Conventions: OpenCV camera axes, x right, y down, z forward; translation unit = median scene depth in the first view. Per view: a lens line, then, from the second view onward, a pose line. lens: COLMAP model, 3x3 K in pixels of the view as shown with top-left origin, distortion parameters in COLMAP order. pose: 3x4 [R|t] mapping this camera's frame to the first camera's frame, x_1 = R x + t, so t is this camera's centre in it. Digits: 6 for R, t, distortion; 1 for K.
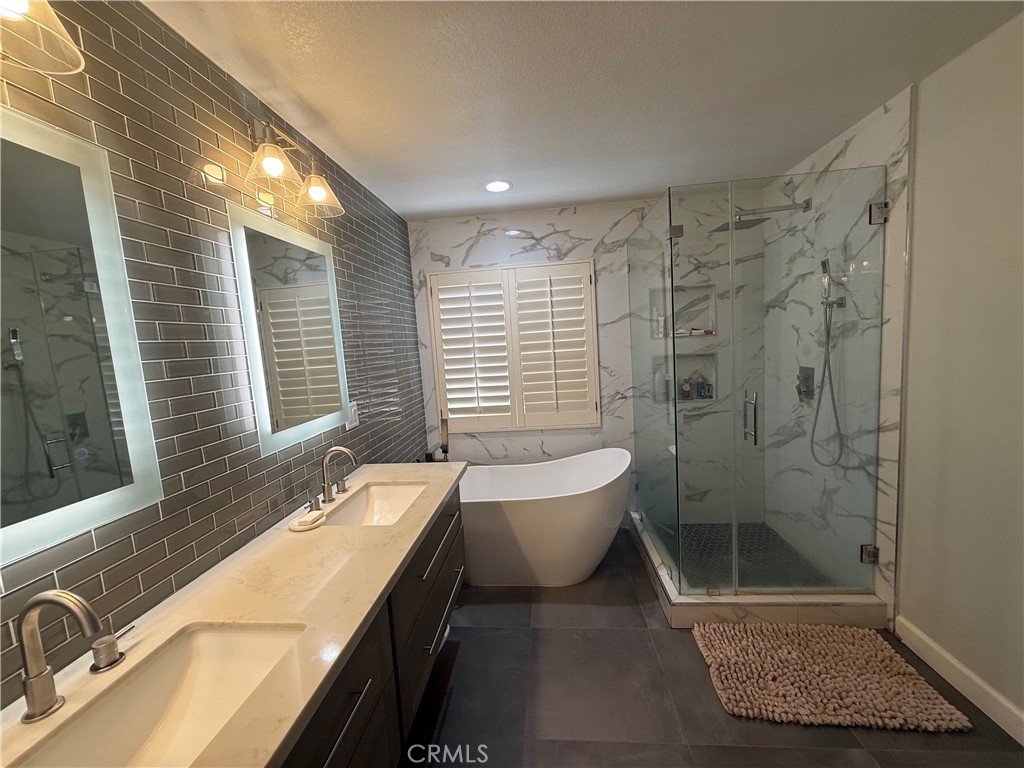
lens RADIAL K [[406.5, 0, 509.9], [0, 406.5, 385.5], [0, 0, 1]] dist [-0.000915, 0.000023]
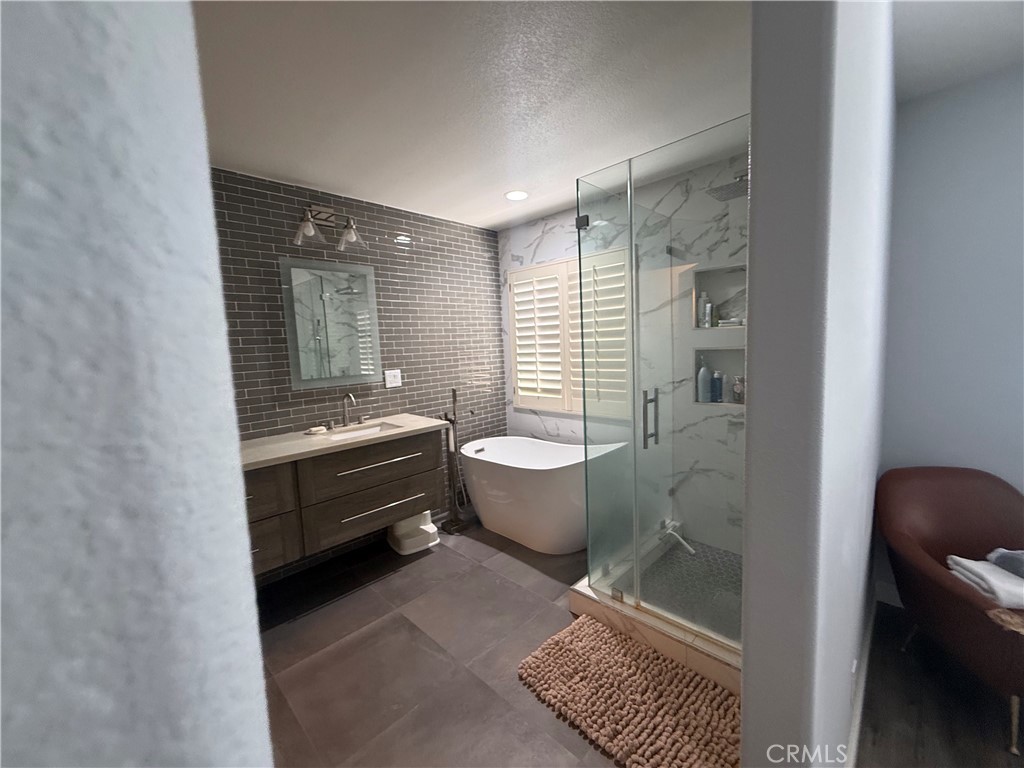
lens RADIAL K [[406.5, 0, 509.9], [0, 406.5, 385.5], [0, 0, 1]] dist [-0.000915, 0.000023]
pose [[0.774478, 0.096071, -0.625263, 0.595550], [-0.076286, 0.995372, 0.058446, -0.013602], [0.627984, 0.002433, 0.778222, 0.070938]]
